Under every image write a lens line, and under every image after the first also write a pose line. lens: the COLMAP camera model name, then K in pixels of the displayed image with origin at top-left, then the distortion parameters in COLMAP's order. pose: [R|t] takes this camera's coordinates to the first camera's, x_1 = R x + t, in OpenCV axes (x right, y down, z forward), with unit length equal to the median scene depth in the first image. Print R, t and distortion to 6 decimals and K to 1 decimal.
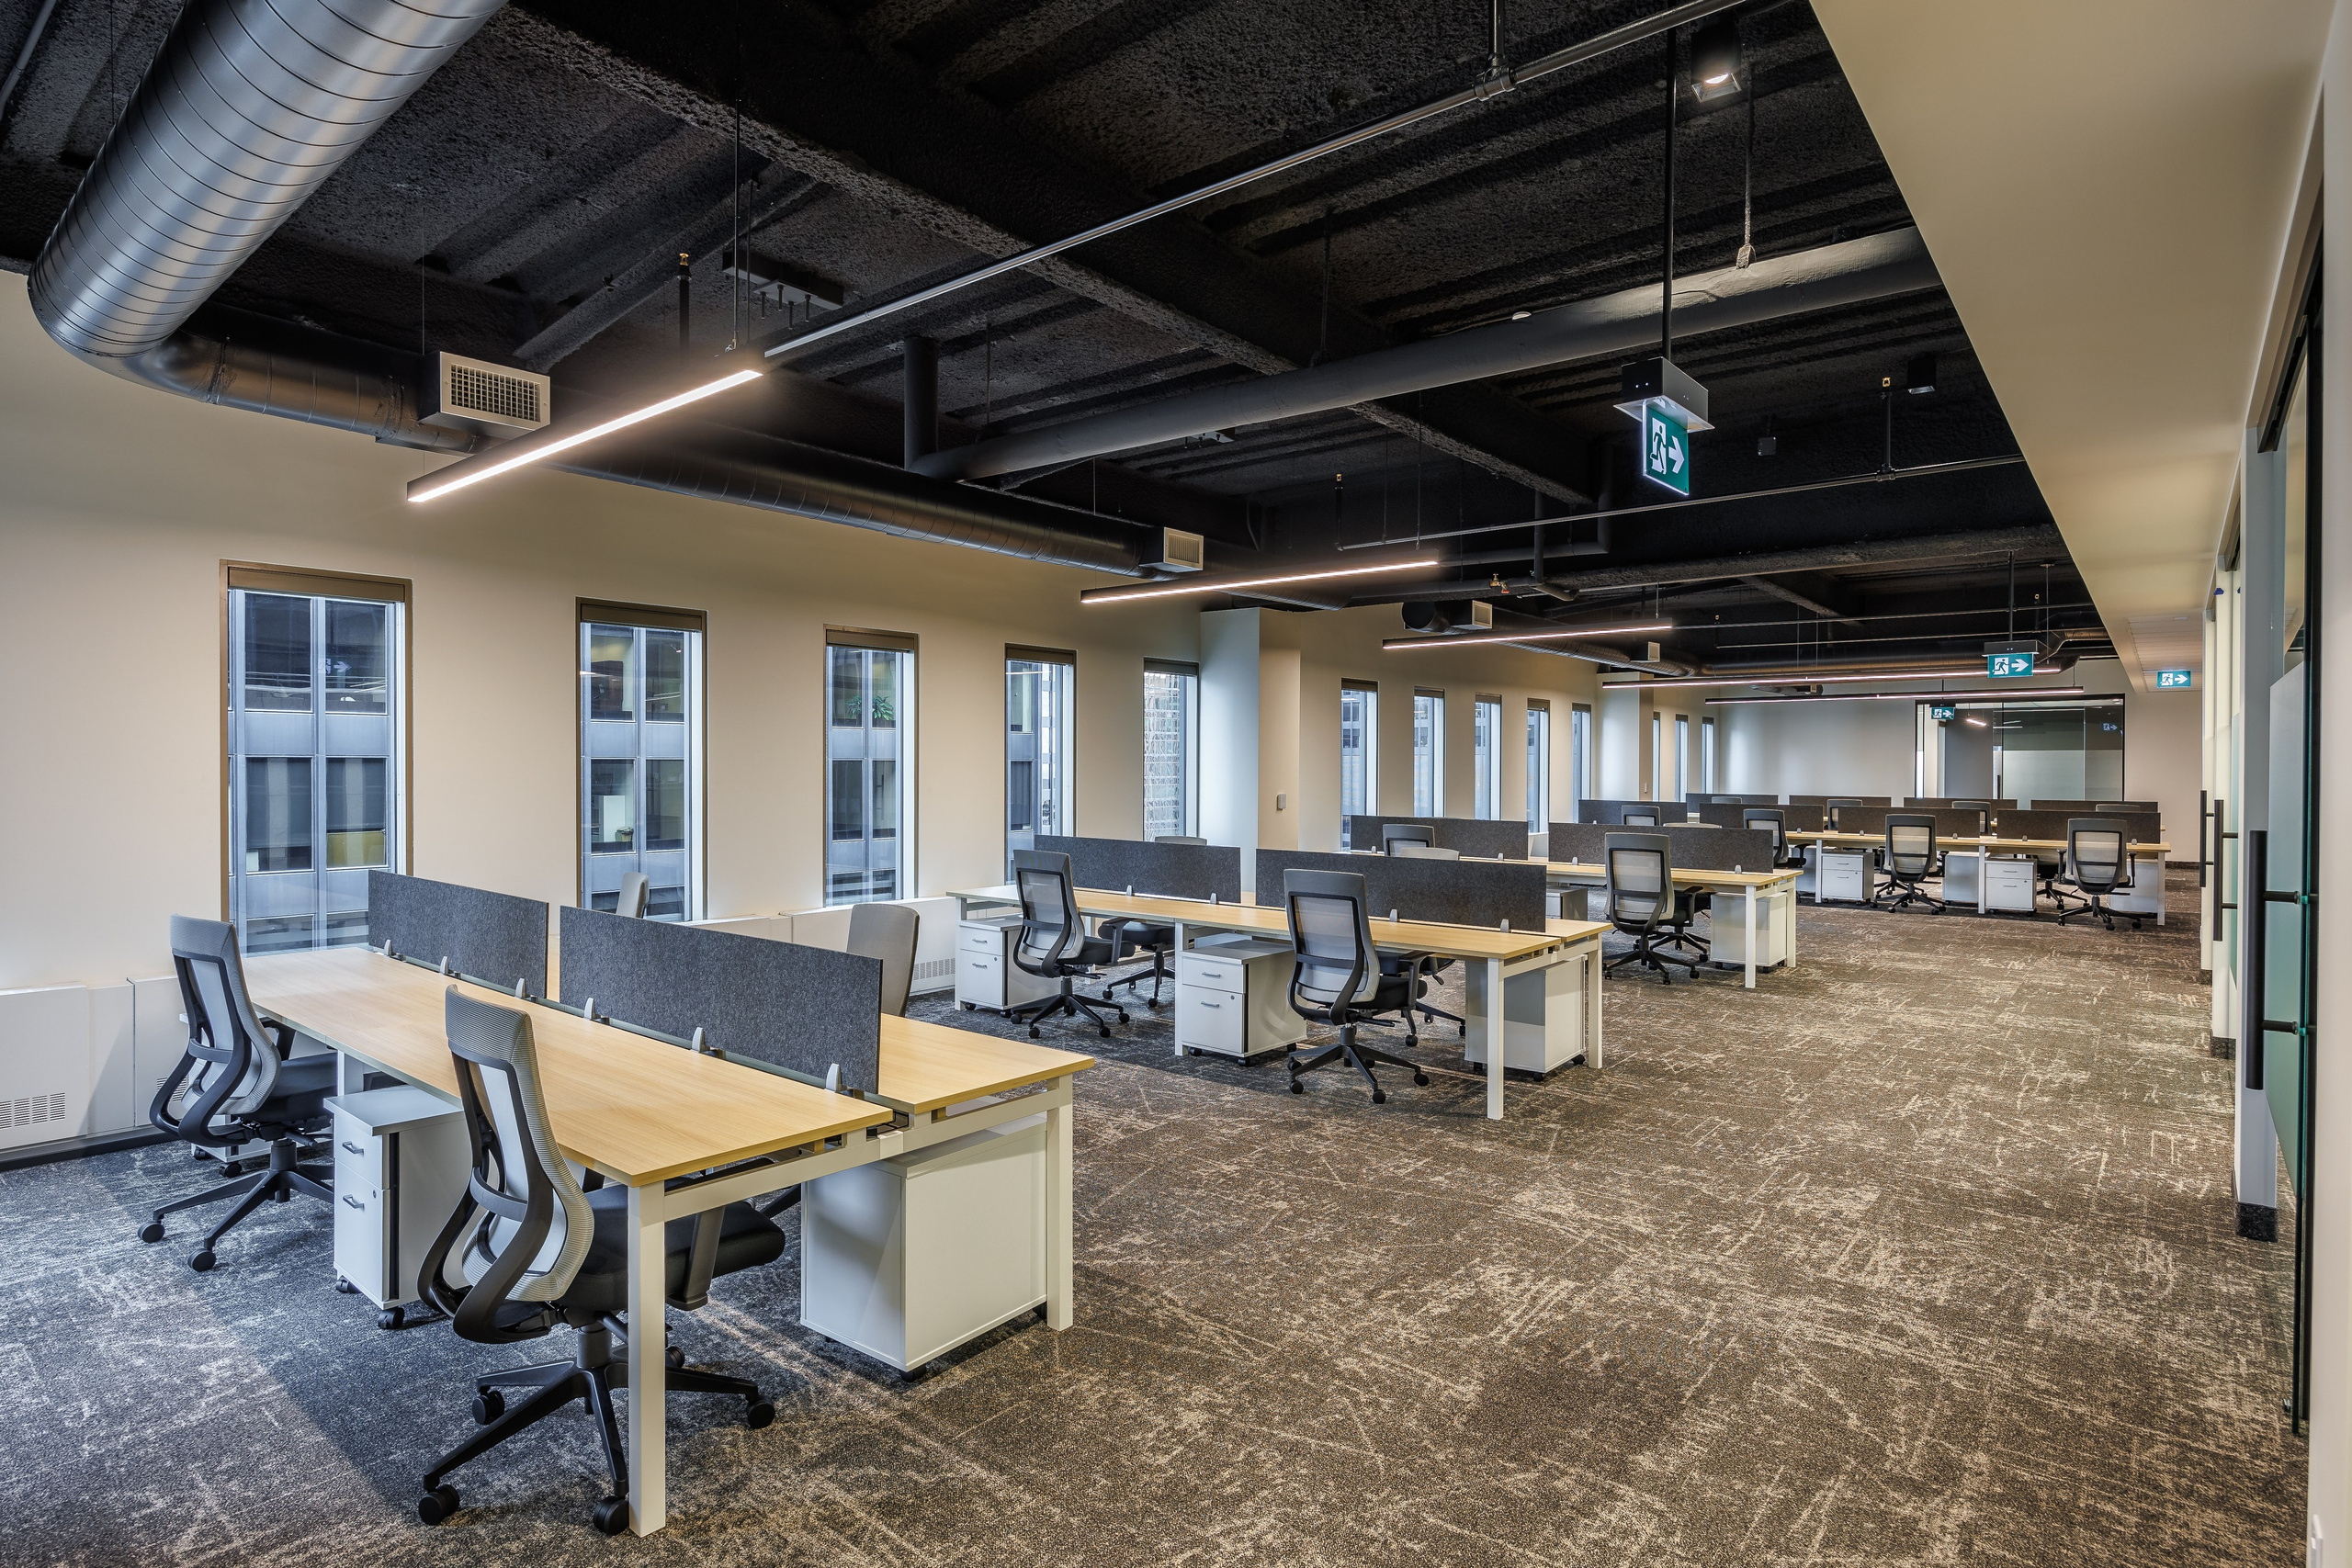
lens RADIAL K [[1217.5, 0, 1176.0], [0, 1217.5, 784.0], [0, 0, 1]] dist [-0.000455, 0.000107]
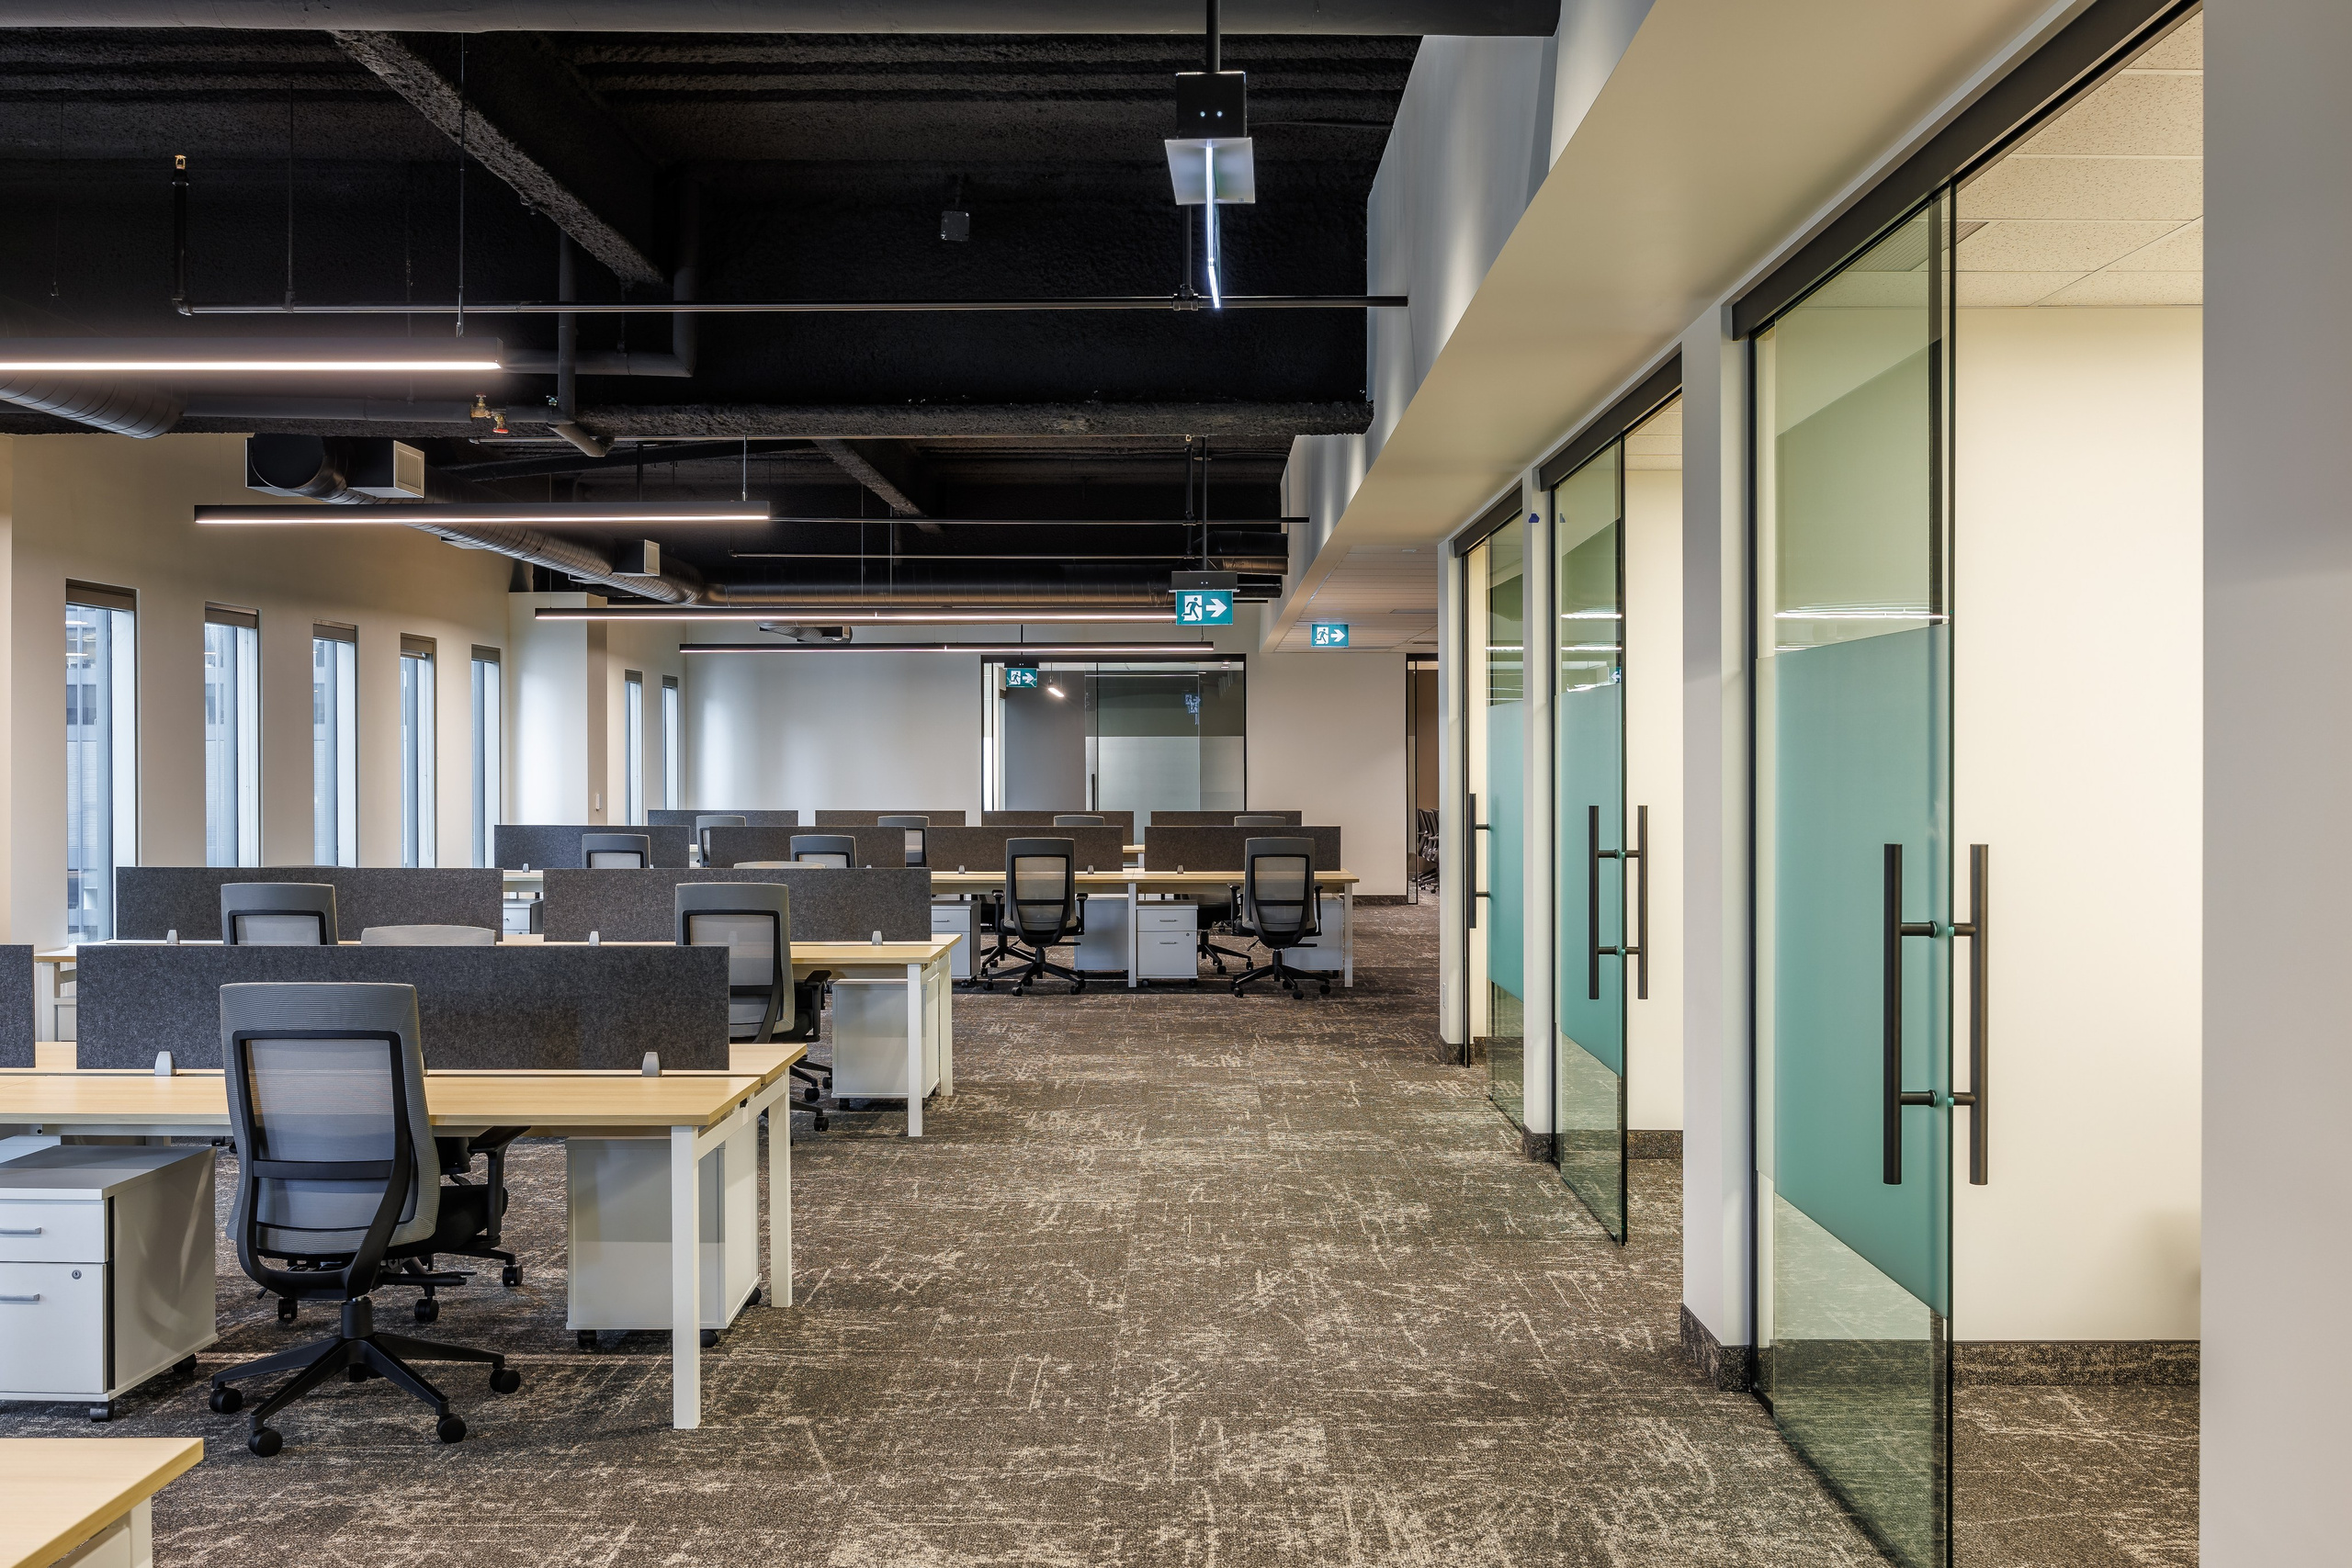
lens RADIAL K [[2275.3, 0, 1176.0], [0, 2275.3, 784.0], [0, 0, 1]] dist [0.006989, 0.026747]
pose [[0.782227, -0.010090, 0.622912, -0.082692], [0.013515, 0.999908, -0.000774, -0.000854], [-0.622847, 0.009024, 0.782292, 0.039023]]
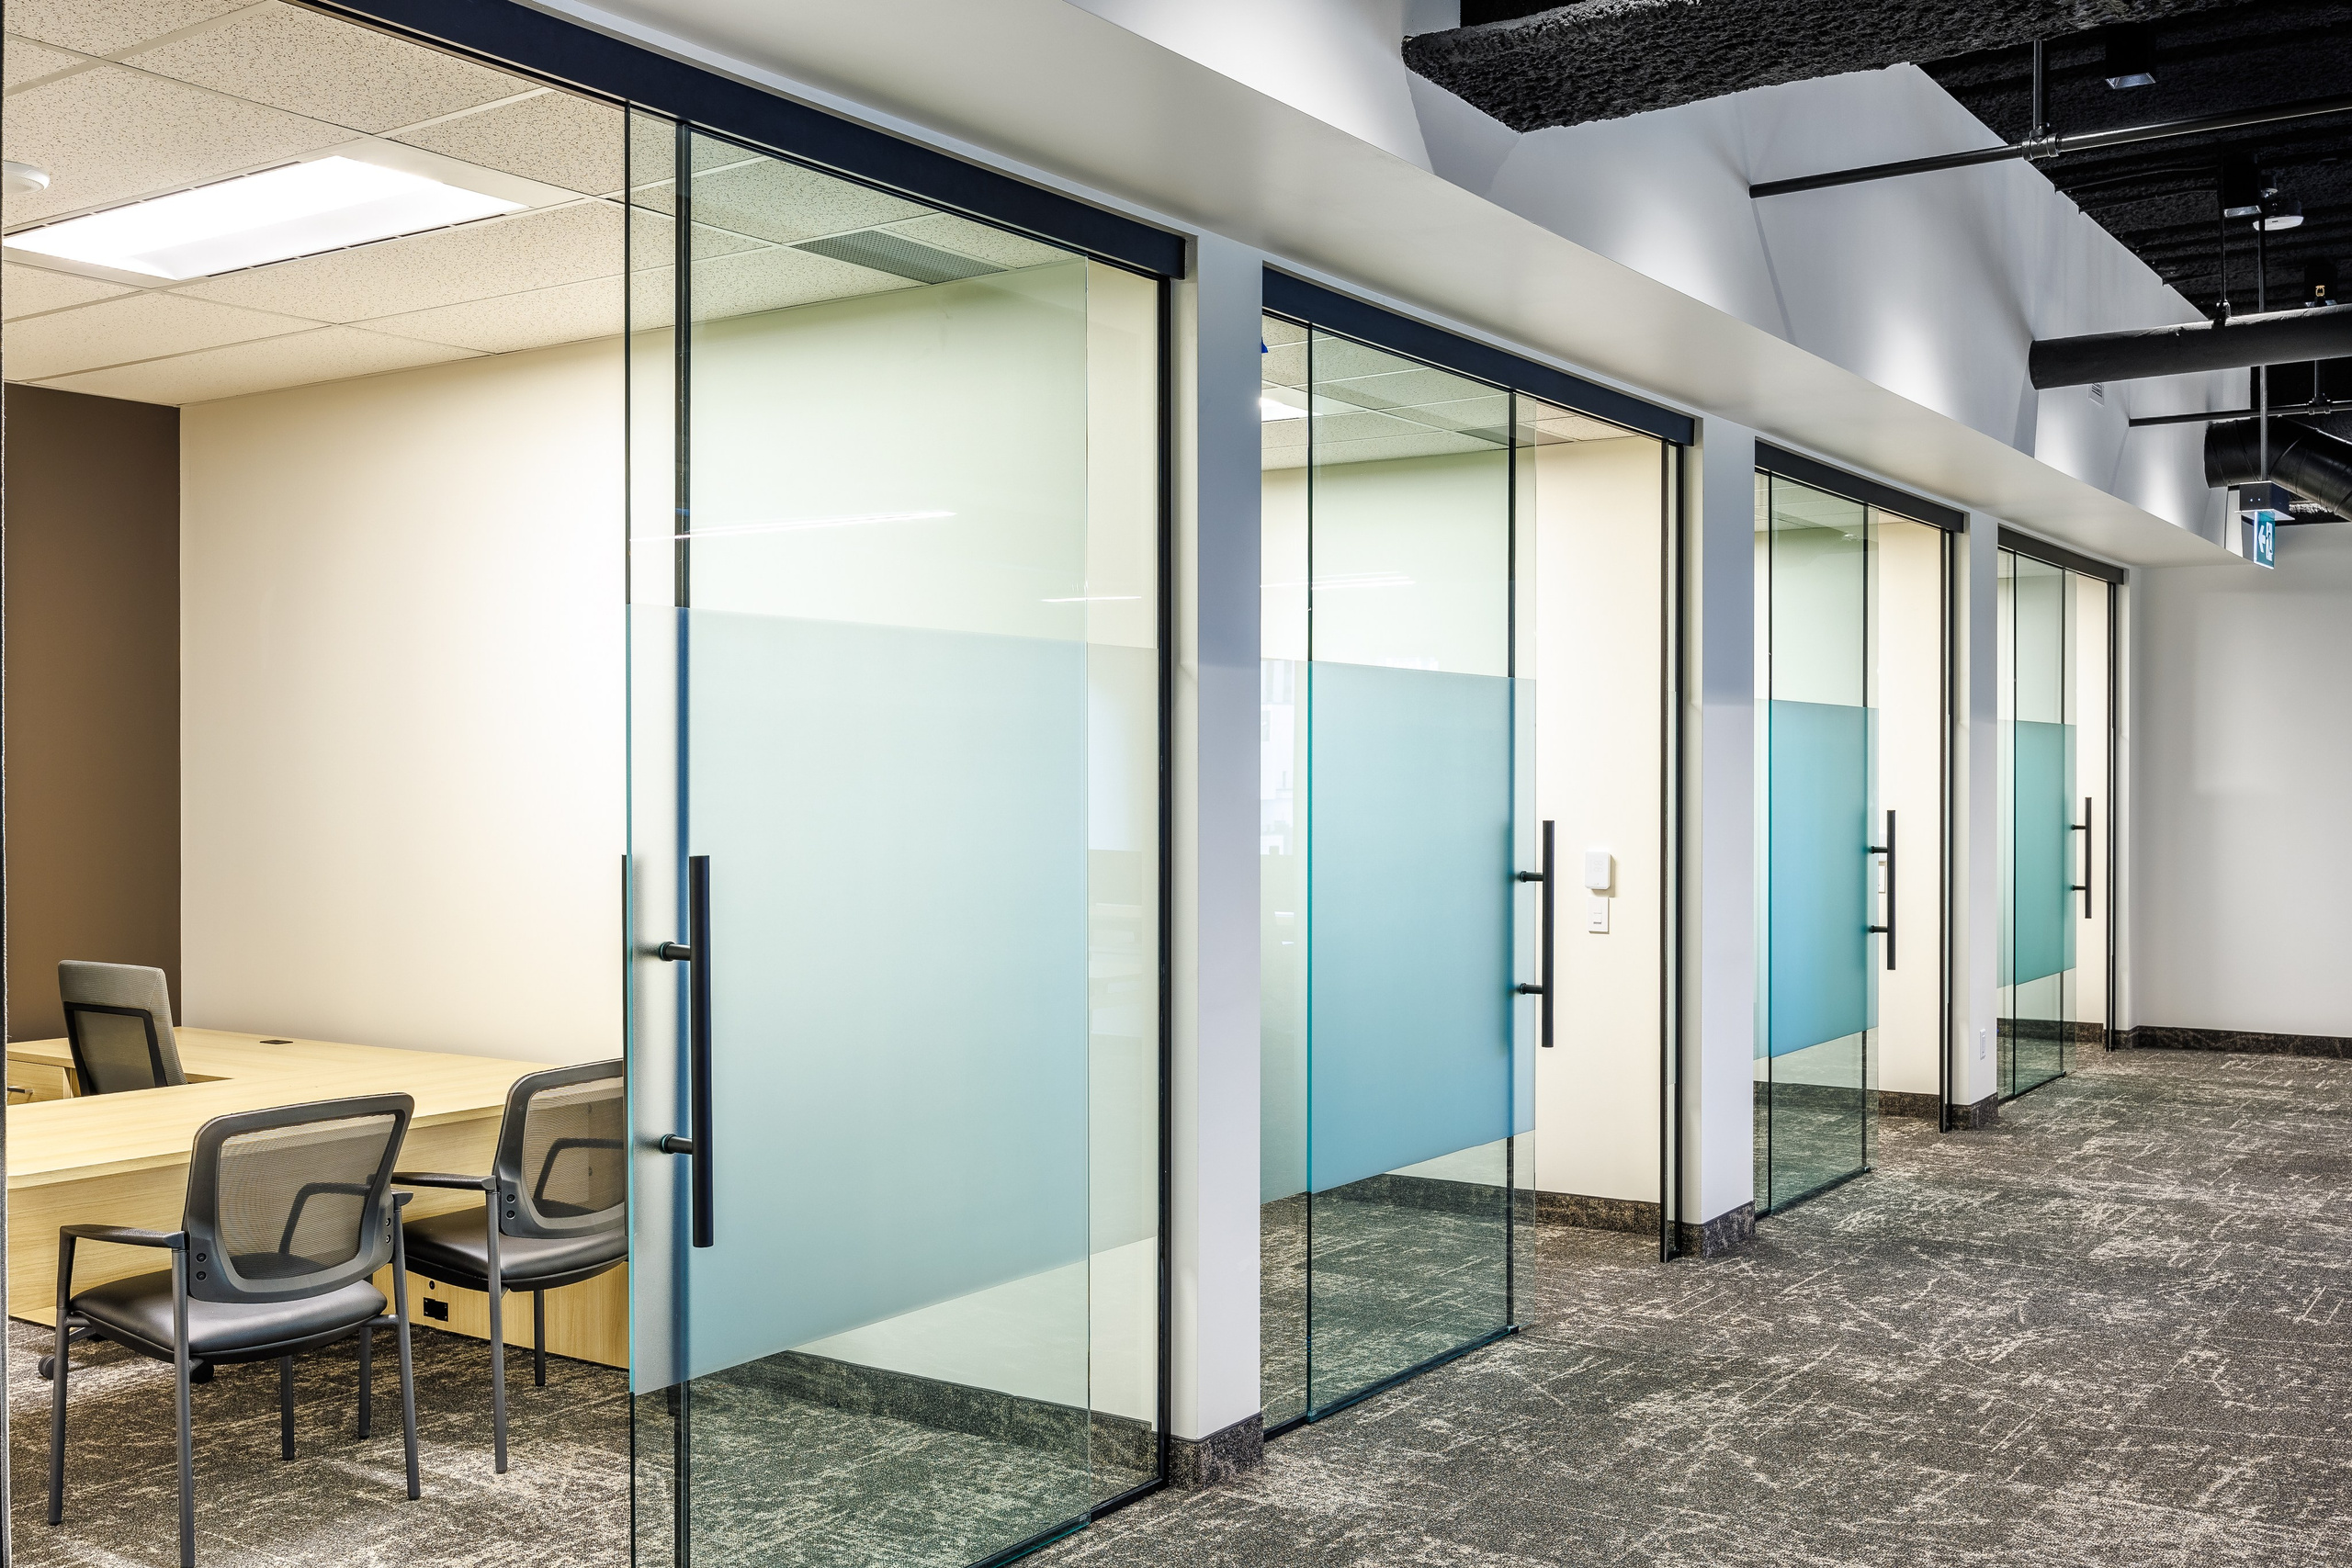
lens RADIAL K [[2275.3, 0, 1176.0], [0, 2275.3, 784.0], [0, 0, 1]] dist [0.006989, 0.026747]
pose [[-0.996155, -0.002774, -0.087569, 0.534855], [-0.004247, 0.999852, 0.016643, -0.012150], [0.087510, 0.016951, -0.996019, 0.989719]]
